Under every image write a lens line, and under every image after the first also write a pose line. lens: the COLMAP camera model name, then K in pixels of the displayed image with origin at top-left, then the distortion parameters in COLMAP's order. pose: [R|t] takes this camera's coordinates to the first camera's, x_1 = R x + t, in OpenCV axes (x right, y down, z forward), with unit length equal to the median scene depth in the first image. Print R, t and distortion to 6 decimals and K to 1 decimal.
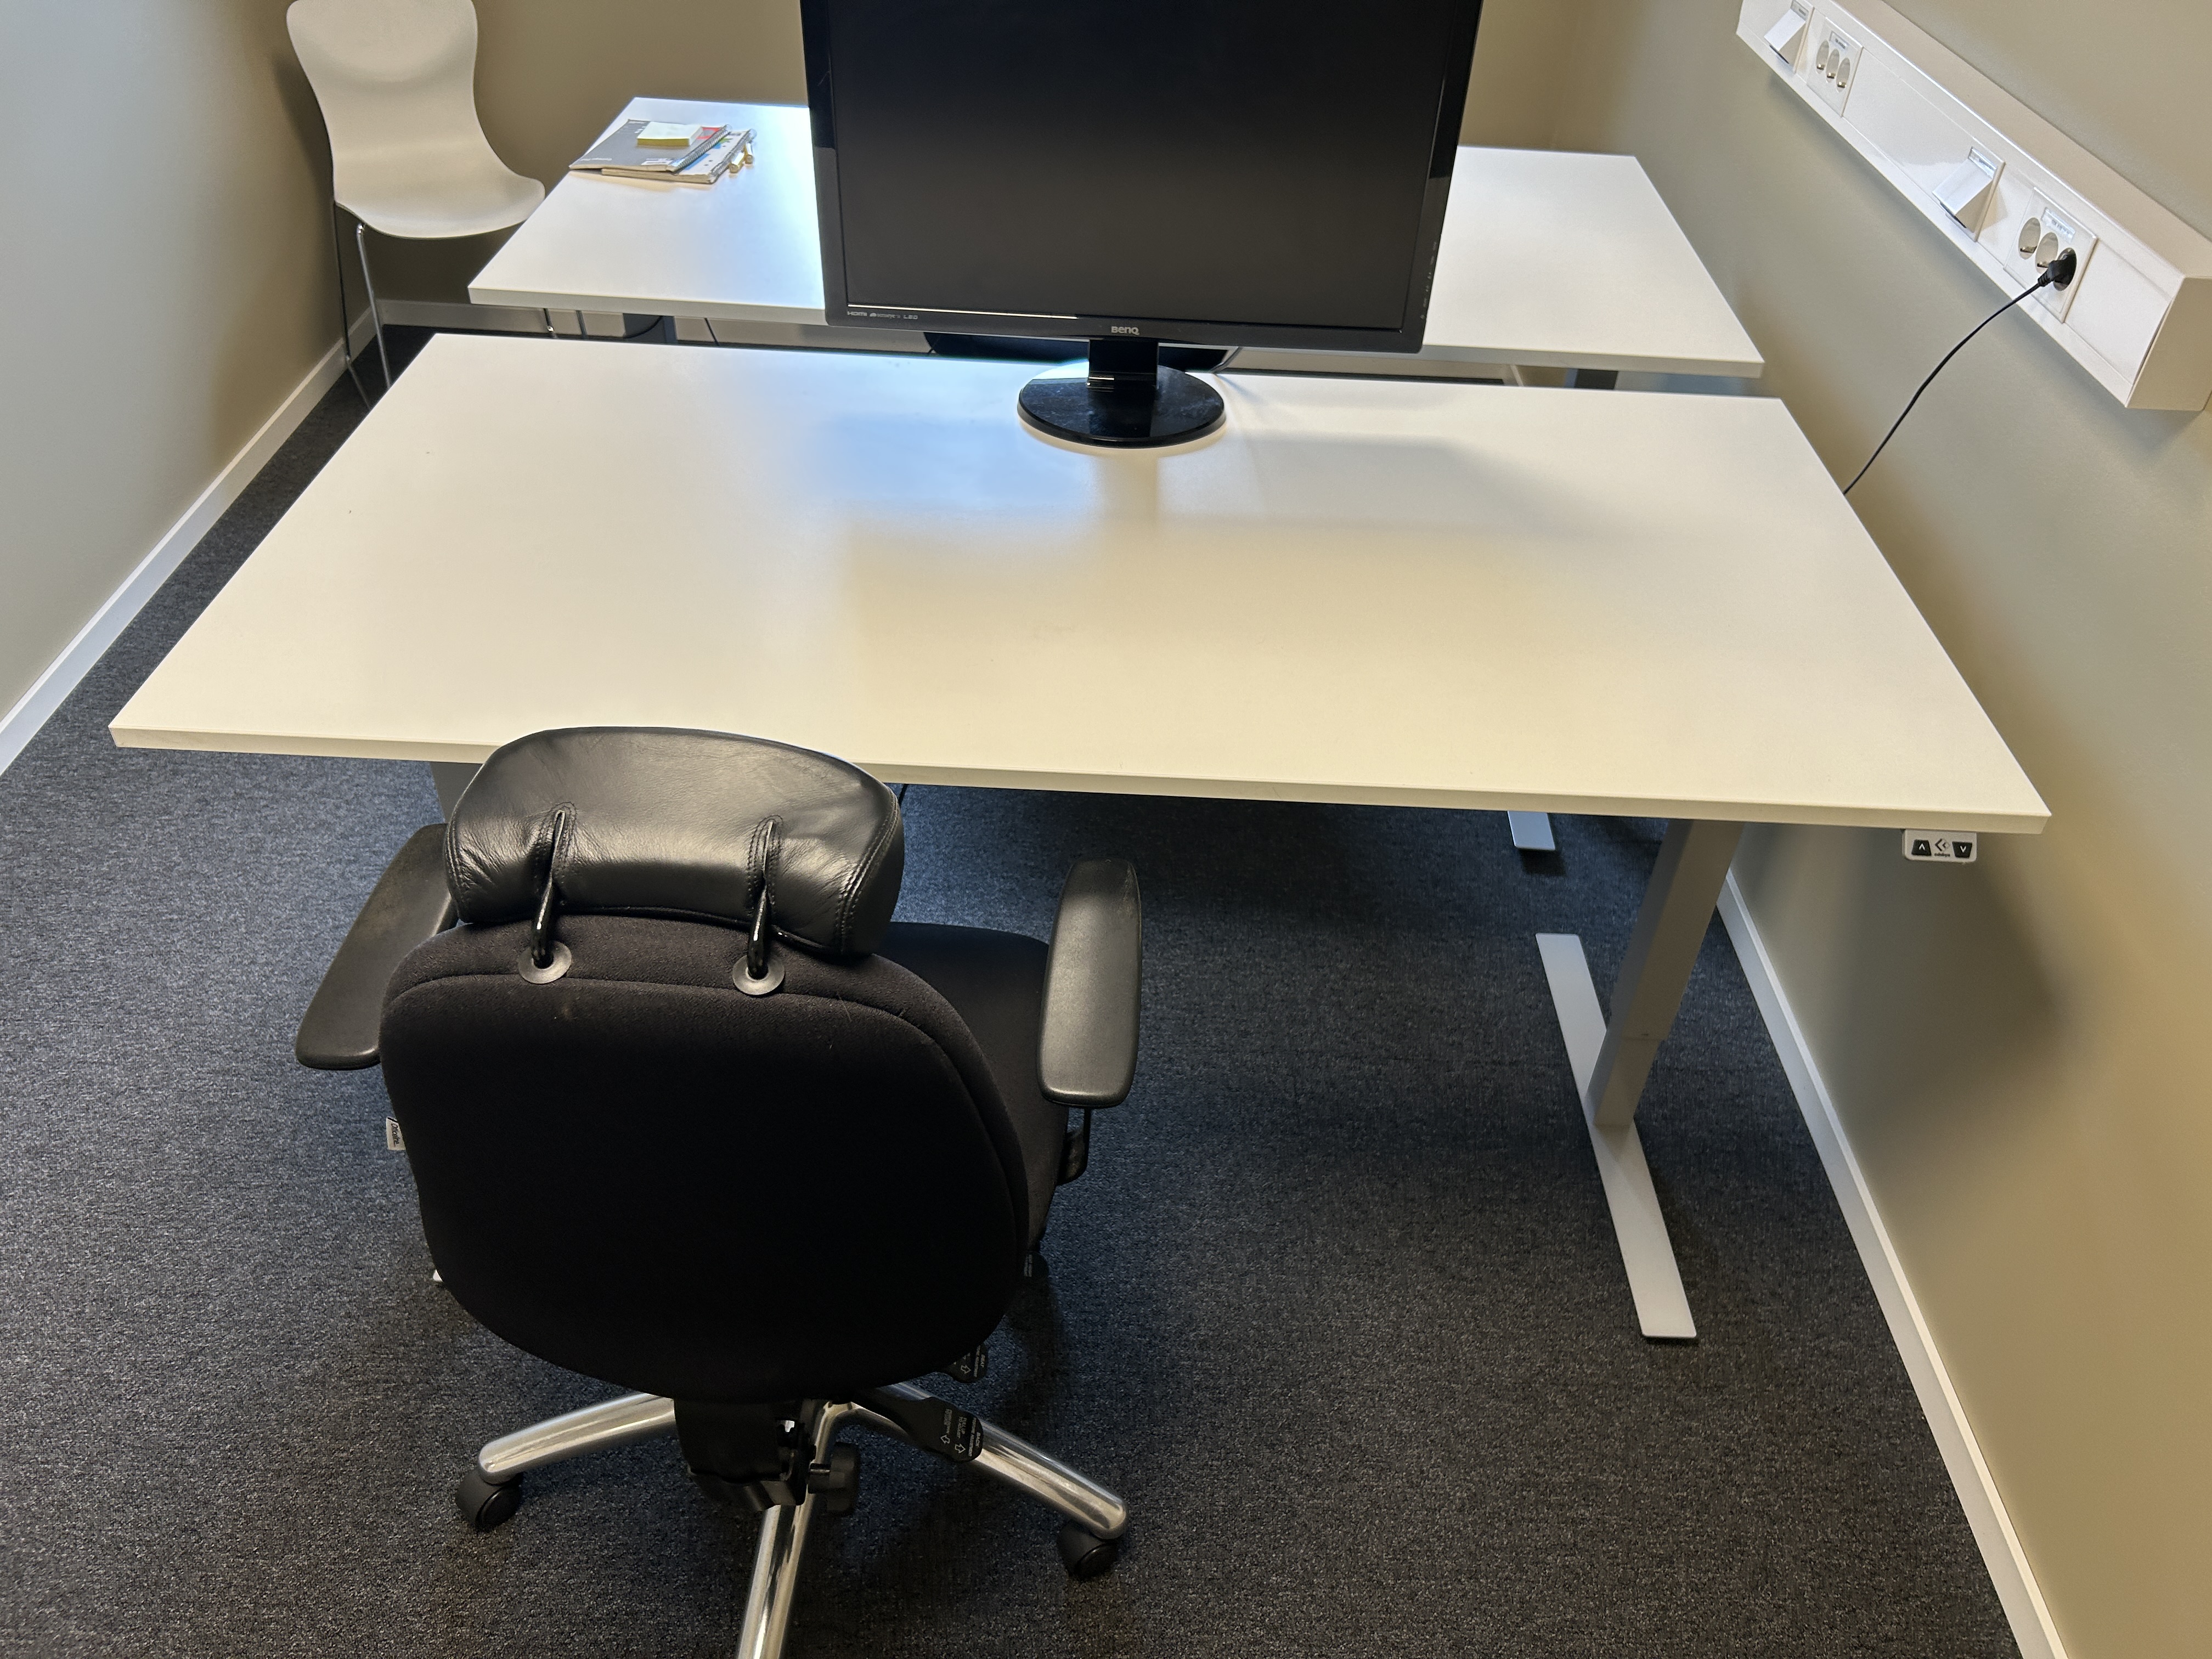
lens RADIAL K [[1693.1, 0, 1116.0], [0, 1693.1, 848.9], [0, 0, 1]] dist [0.052365, -0.042901]
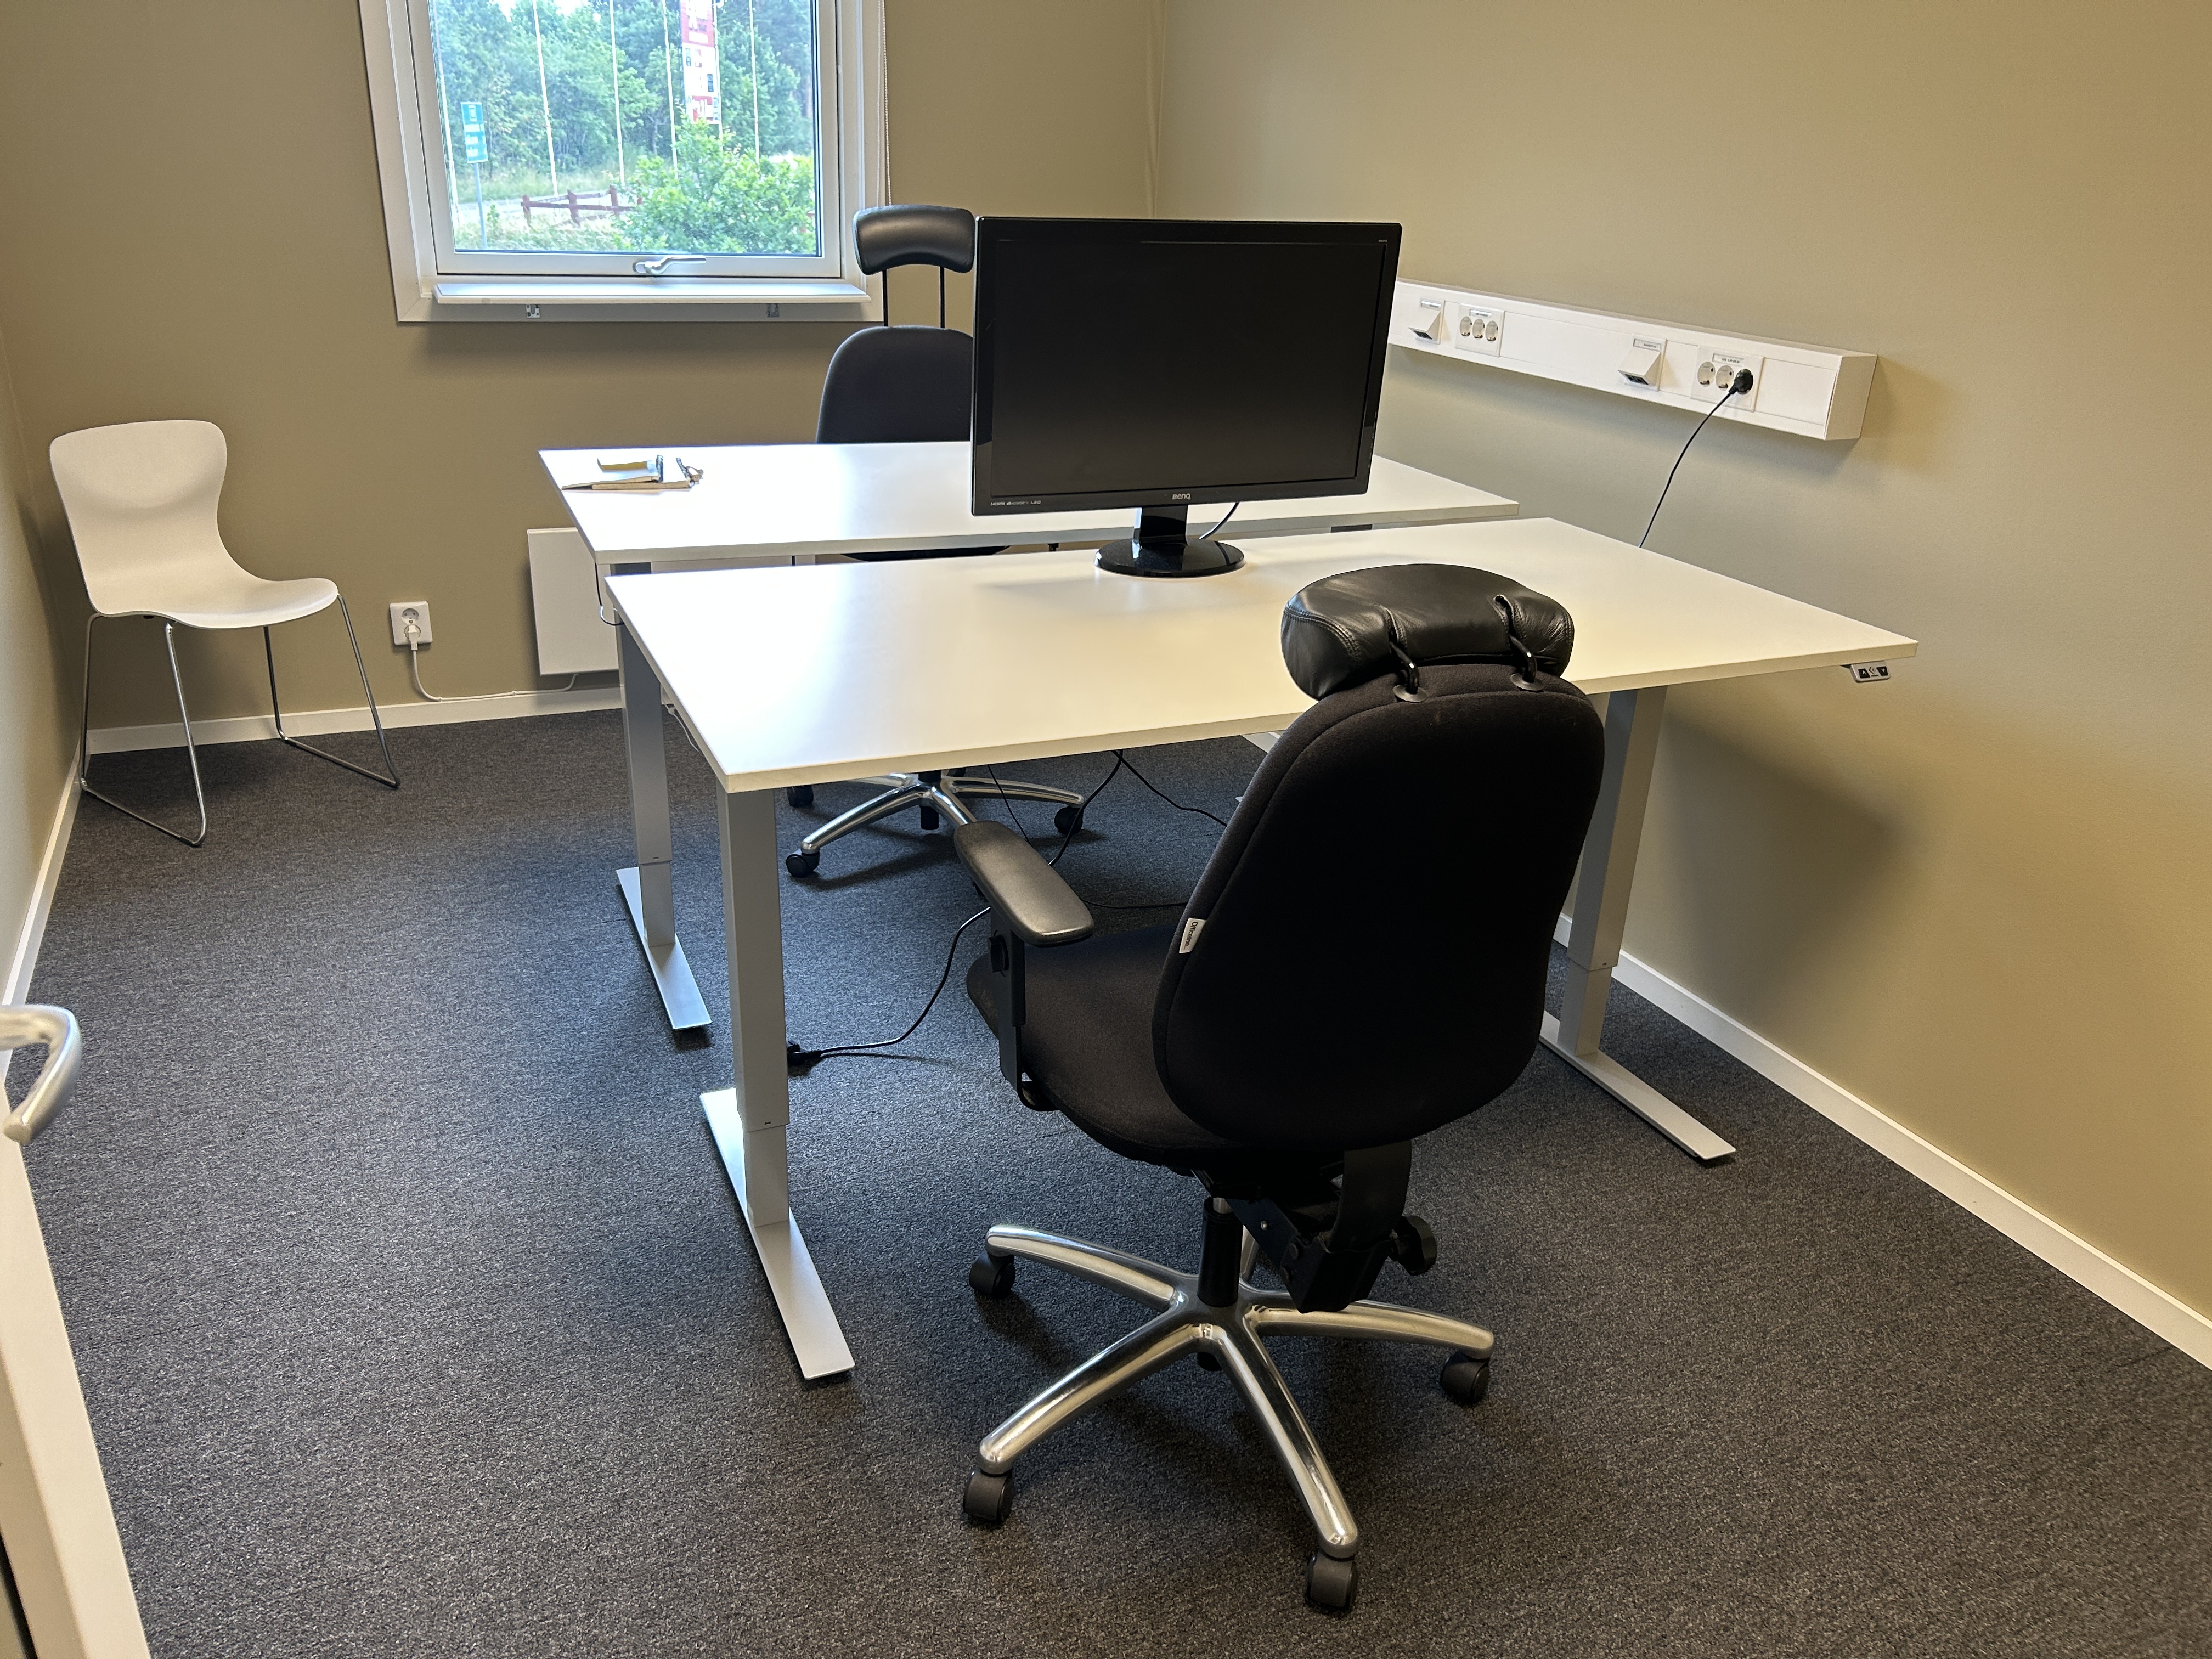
lens RADIAL K [[1683.9, 0, 1108.7], [0, 1683.9, 842.3], [0, 0, 1]] dist [0.056291, -0.069640]
pose [[0.908742, -0.172473, 0.380054, -0.623855], [0.267223, 0.939935, -0.212399, 0.232785], [-0.320593, 0.294575, 0.900248, -0.112506]]
